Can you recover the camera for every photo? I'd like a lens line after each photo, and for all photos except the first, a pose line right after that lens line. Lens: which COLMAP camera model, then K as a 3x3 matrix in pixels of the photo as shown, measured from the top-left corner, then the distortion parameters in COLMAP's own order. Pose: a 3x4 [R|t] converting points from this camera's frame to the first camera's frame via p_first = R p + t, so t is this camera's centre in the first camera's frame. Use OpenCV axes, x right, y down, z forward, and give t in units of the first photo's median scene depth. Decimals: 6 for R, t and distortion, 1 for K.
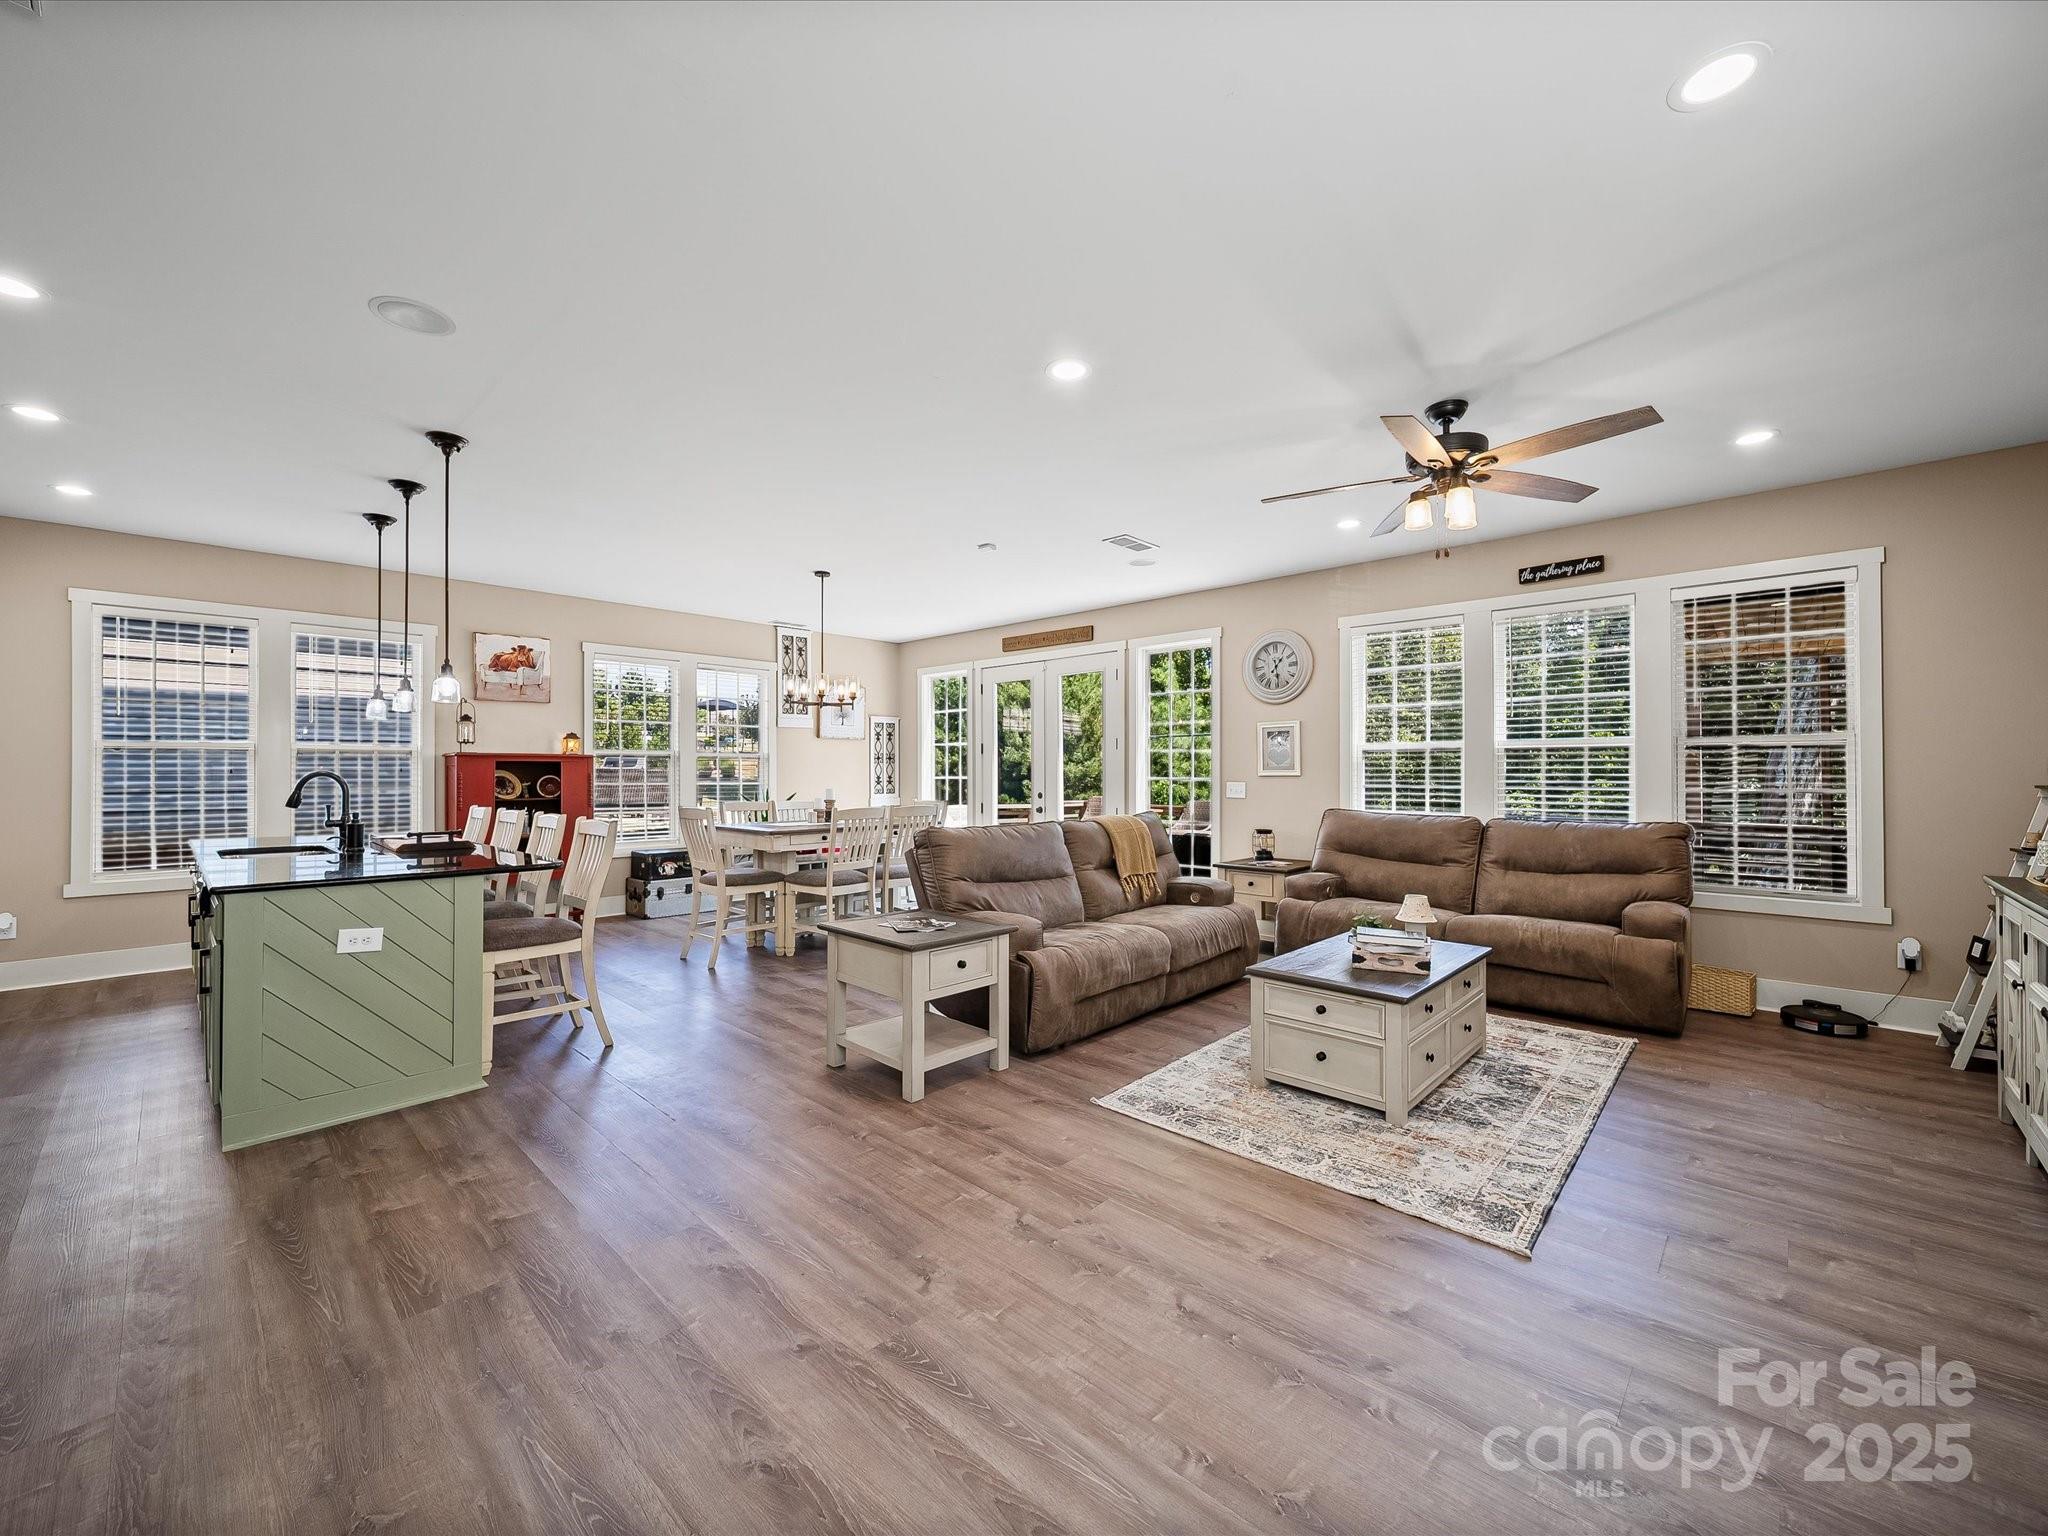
lens RADIAL K [[812.4, 0, 1033.3], [0, 812.4, 768.2], [0, 0, 1]] dist [-0.001216, -0.000340]
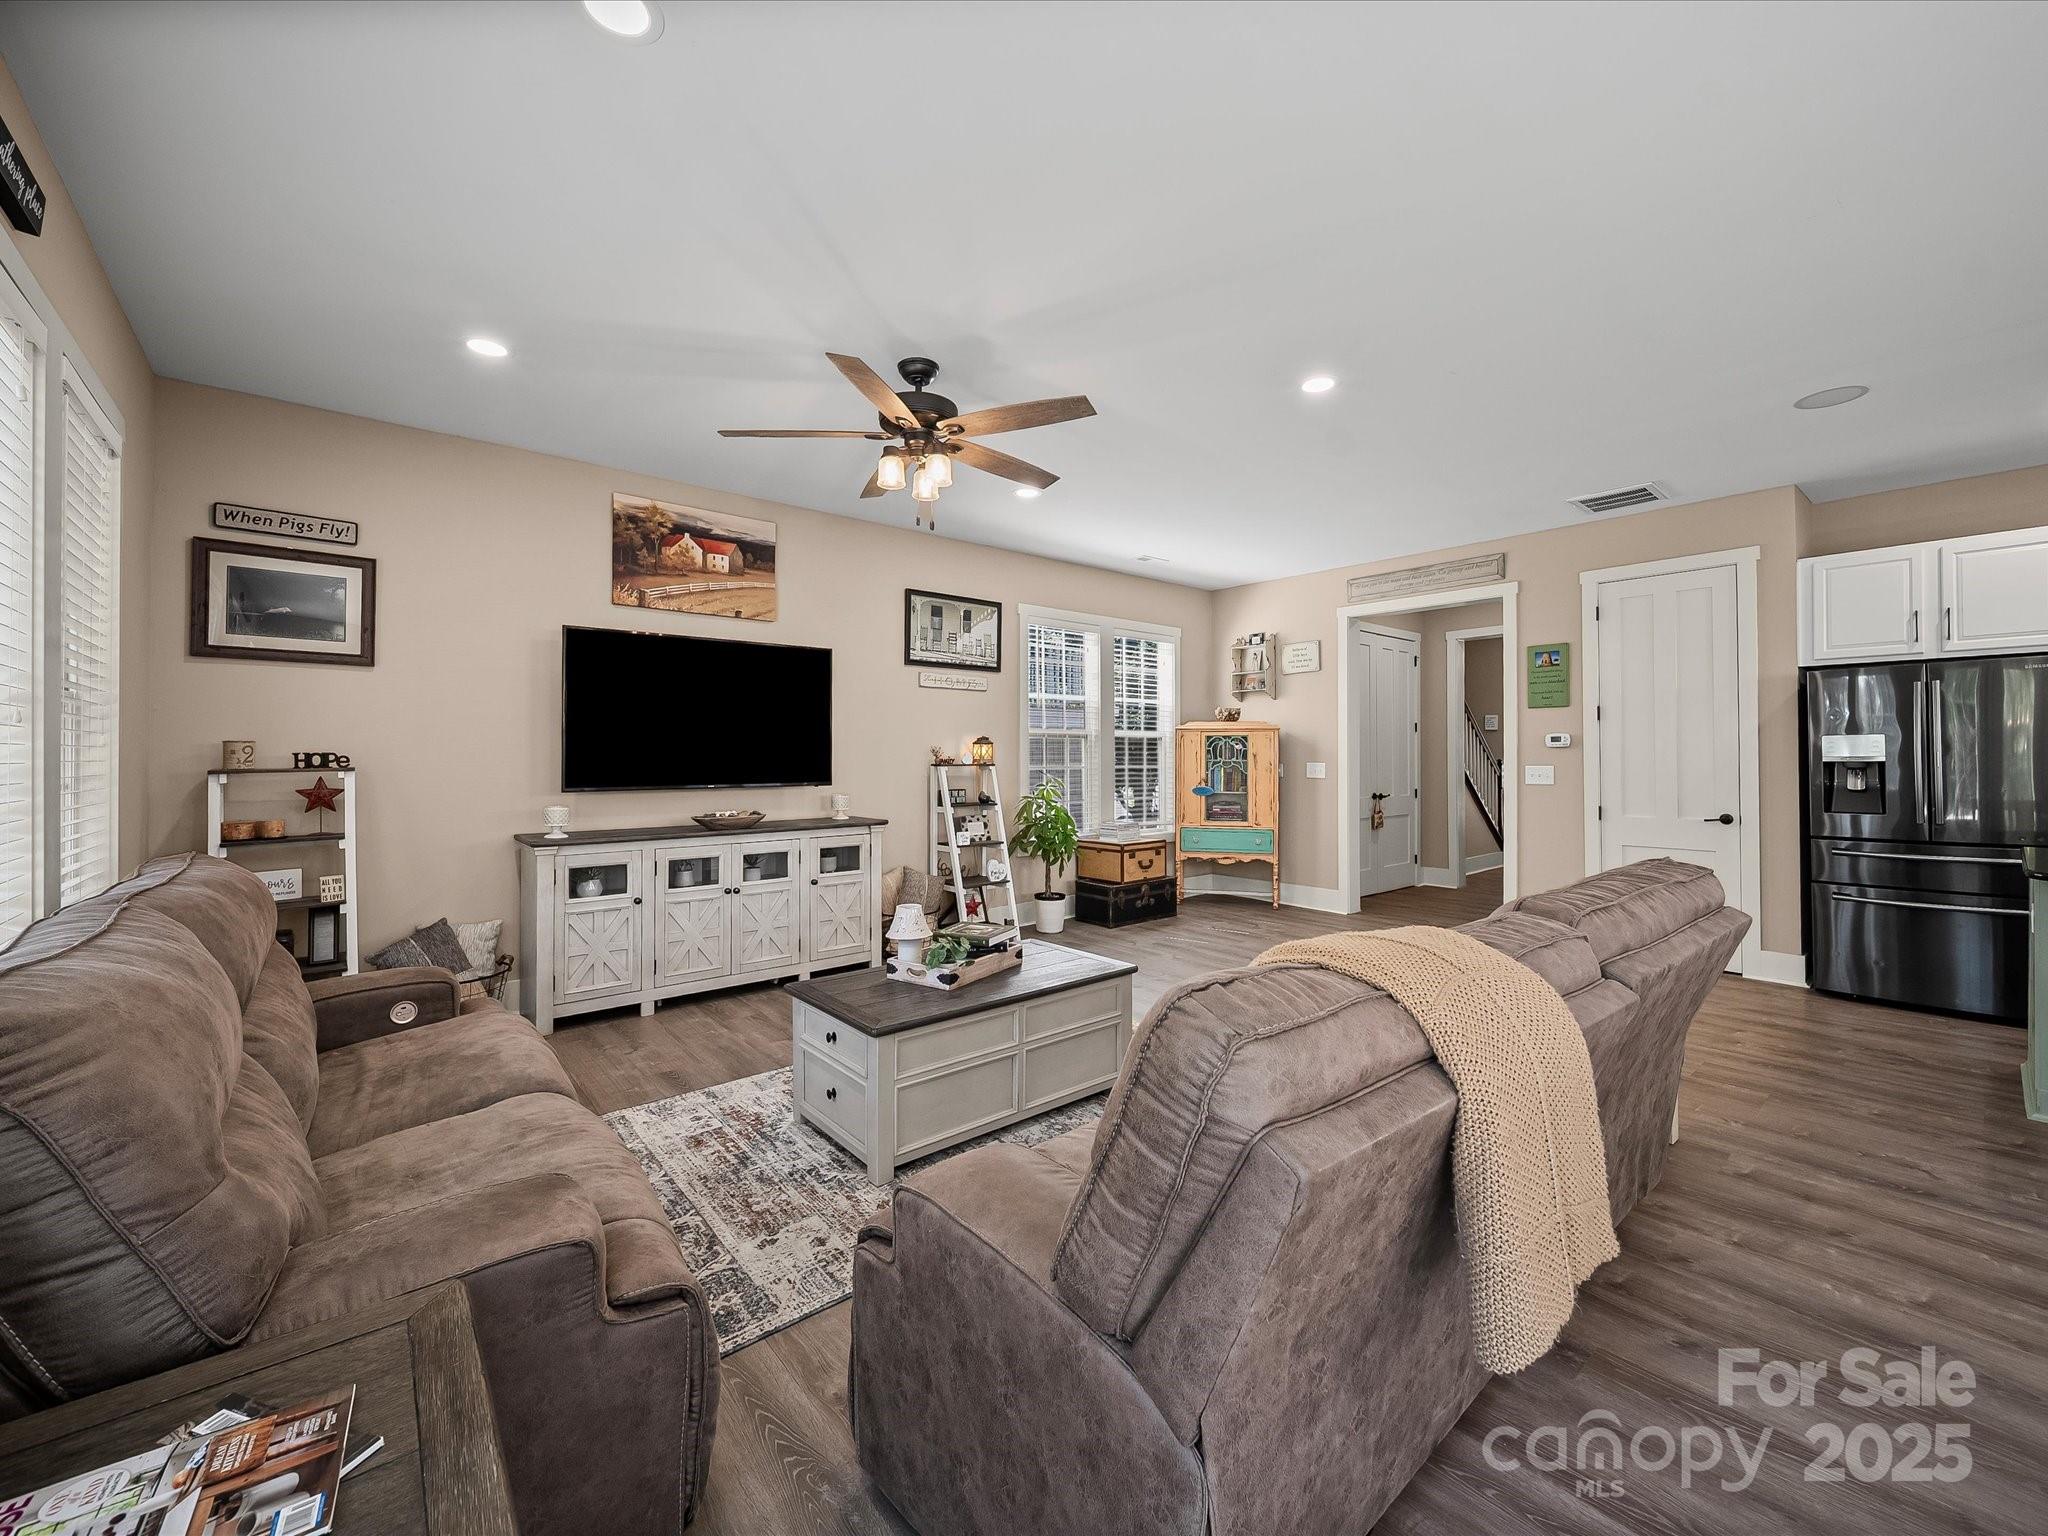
lens RADIAL K [[830.1, 0, 1044.3], [0, 830.1, 750.2], [0, 0, 1]] dist [-0.000523, -0.000210]
pose [[-0.994050, 0.002201, 0.108907, 0.177615], [0.000804, 0.999917, -0.012871, 0.008405], [-0.108926, -0.012707, -0.993969, 1.317208]]
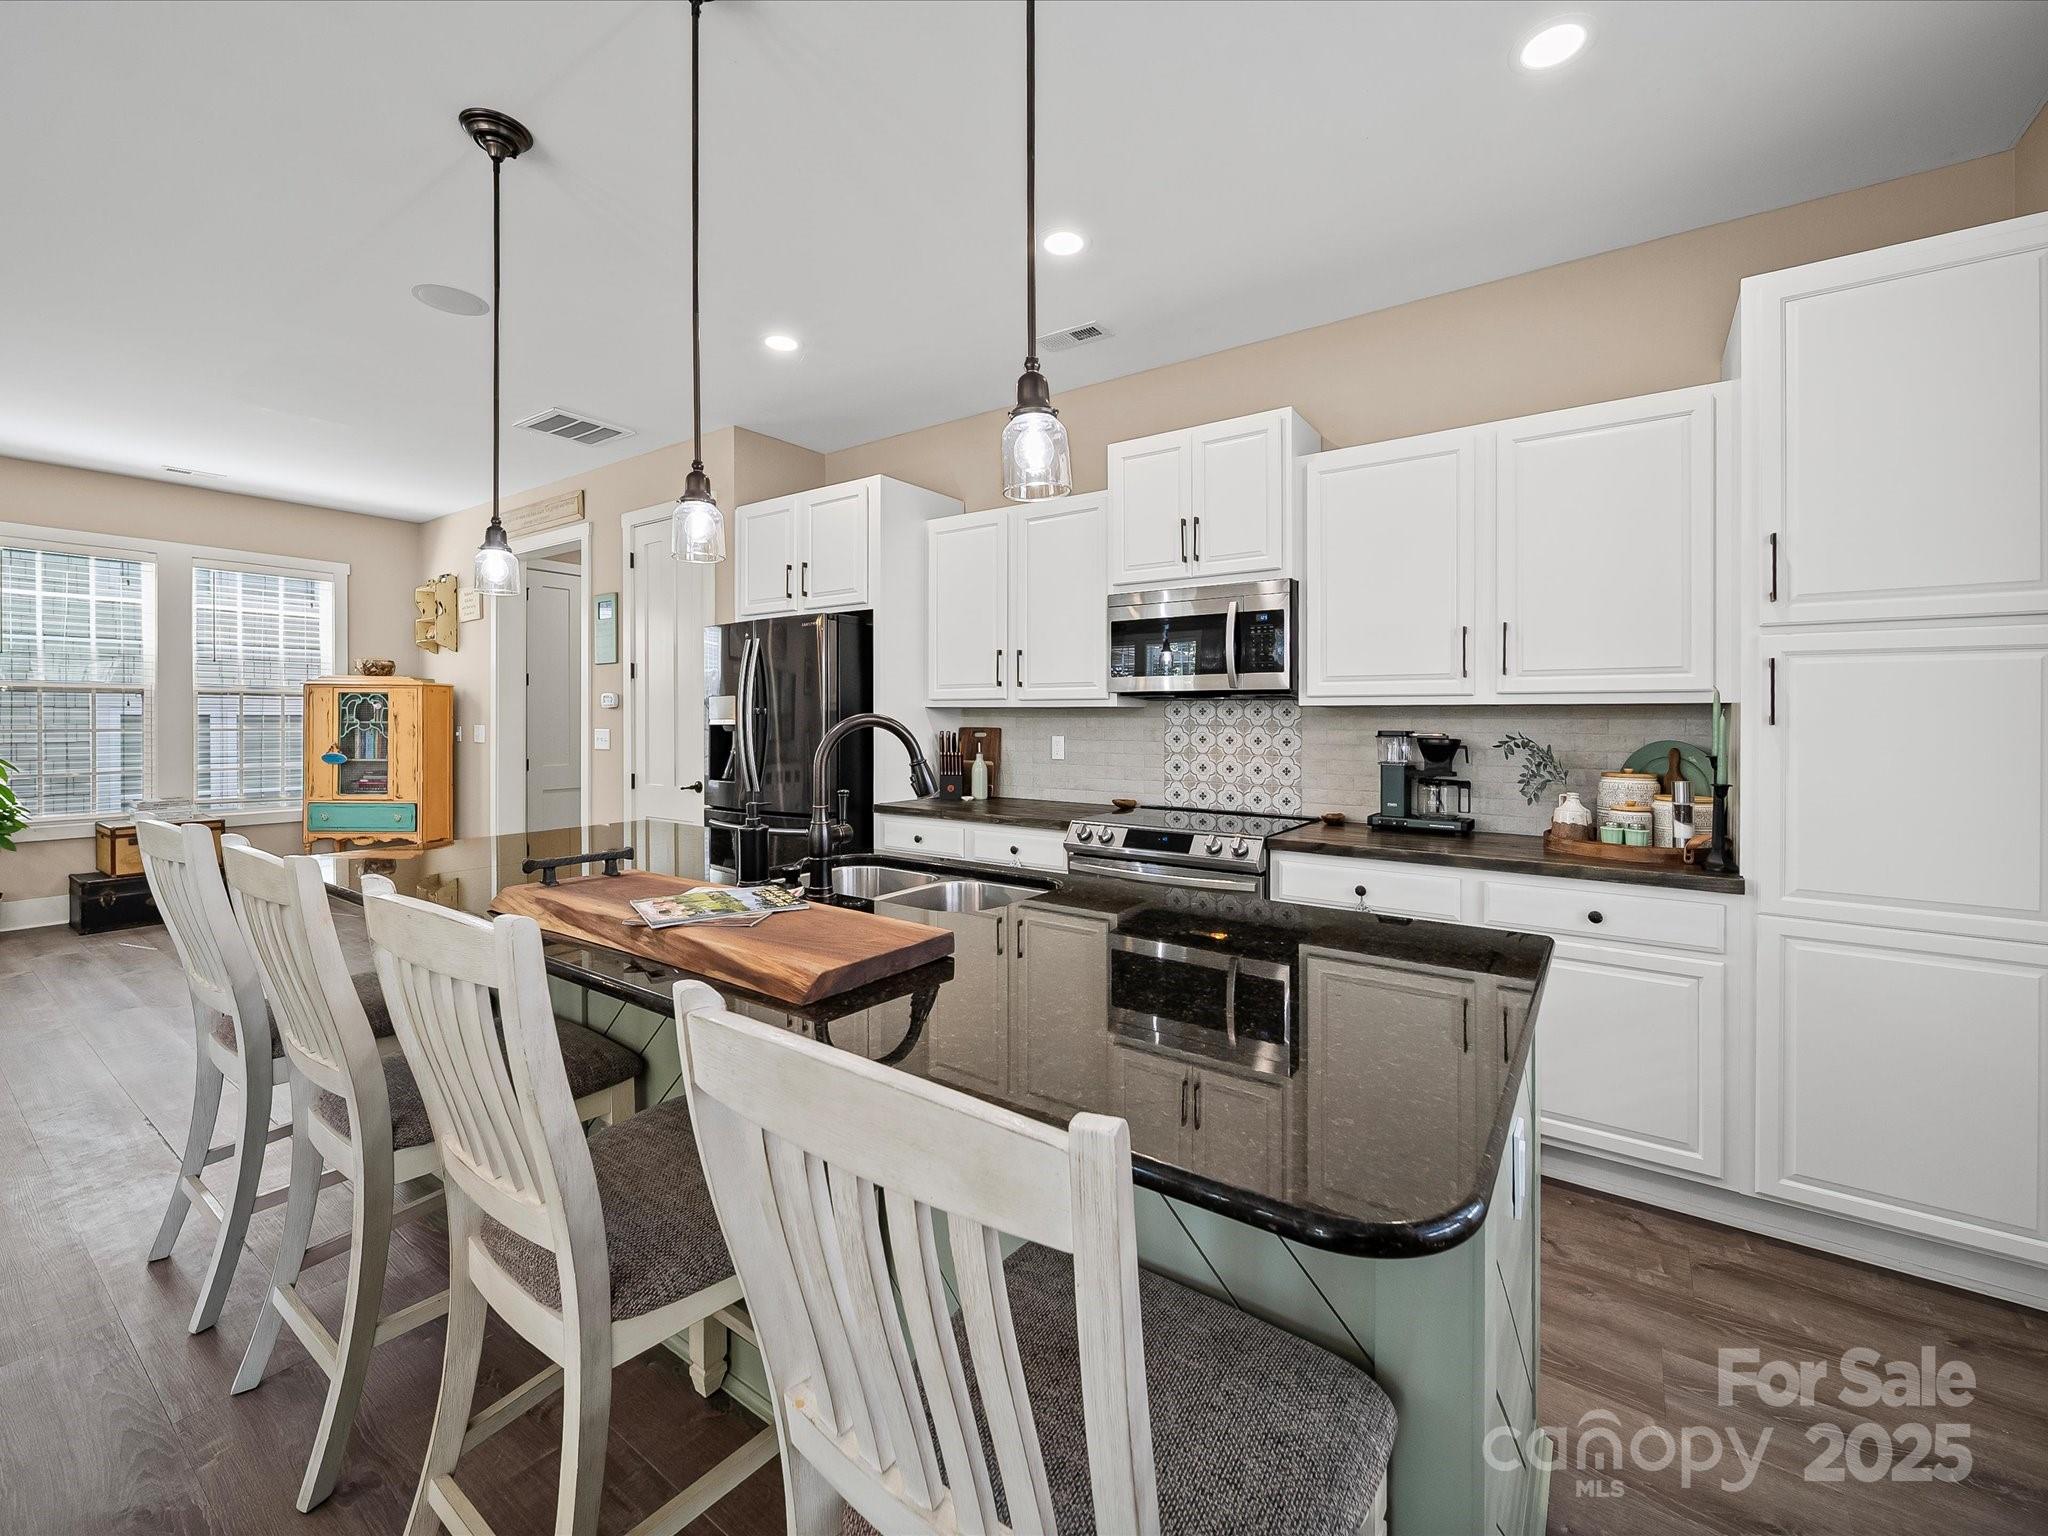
lens RADIAL K [[832.7, 0, 1045.8], [0, 832.7, 714.7], [0, 0, 1]] dist [-0.000840, 0.000027]
pose [[-0.988126, -0.000998, -0.153645, -0.753041], [0.000007, 0.999979, -0.006540, 0.005135], [0.153648, -0.006464, -0.988104, 1.209854]]
